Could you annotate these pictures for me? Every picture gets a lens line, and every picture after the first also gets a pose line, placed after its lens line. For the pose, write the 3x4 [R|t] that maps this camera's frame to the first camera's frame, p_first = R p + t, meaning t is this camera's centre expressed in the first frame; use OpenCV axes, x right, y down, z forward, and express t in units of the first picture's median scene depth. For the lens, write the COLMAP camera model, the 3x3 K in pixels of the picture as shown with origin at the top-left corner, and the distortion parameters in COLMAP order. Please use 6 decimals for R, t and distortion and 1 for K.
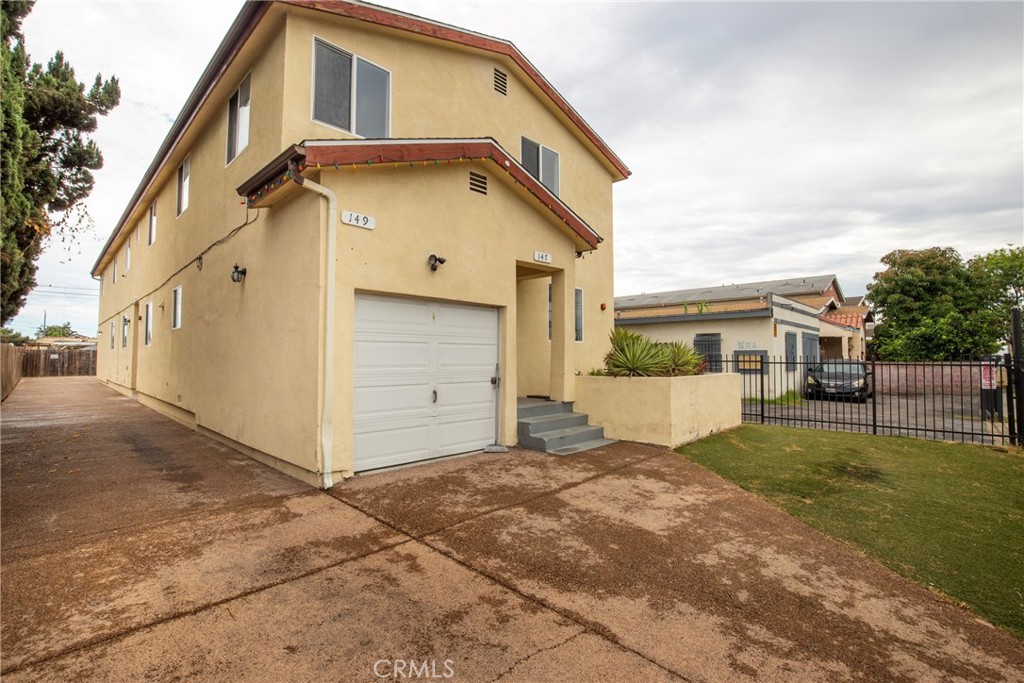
lens RADIAL K [[472.5, 0, 512.0], [0, 472.5, 341.5], [0, 0, 1]] dist [-0.040562, 0.008445]
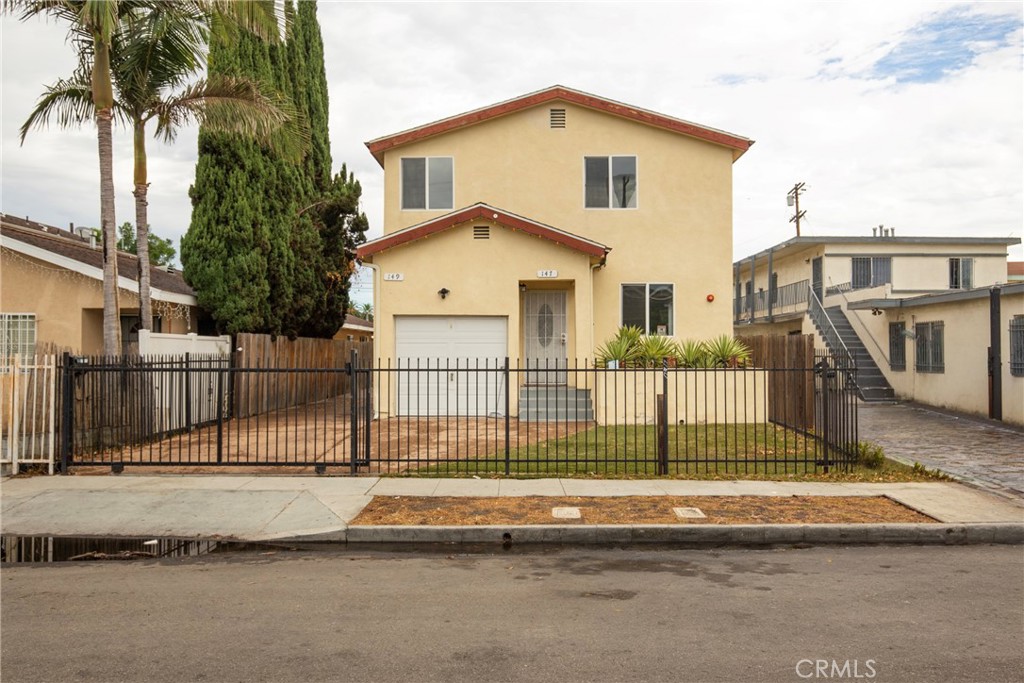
lens RADIAL K [[815.1, 0, 512.0], [0, 815.1, 341.5], [0, 0, 1]] dist [-0.001001, 0.072116]
pose [[0.679244, -0.014882, -0.733762, 1.907589], [0.026151, 0.999650, 0.003933, -0.007871], [0.733447, -0.021860, 0.679395, -0.674141]]
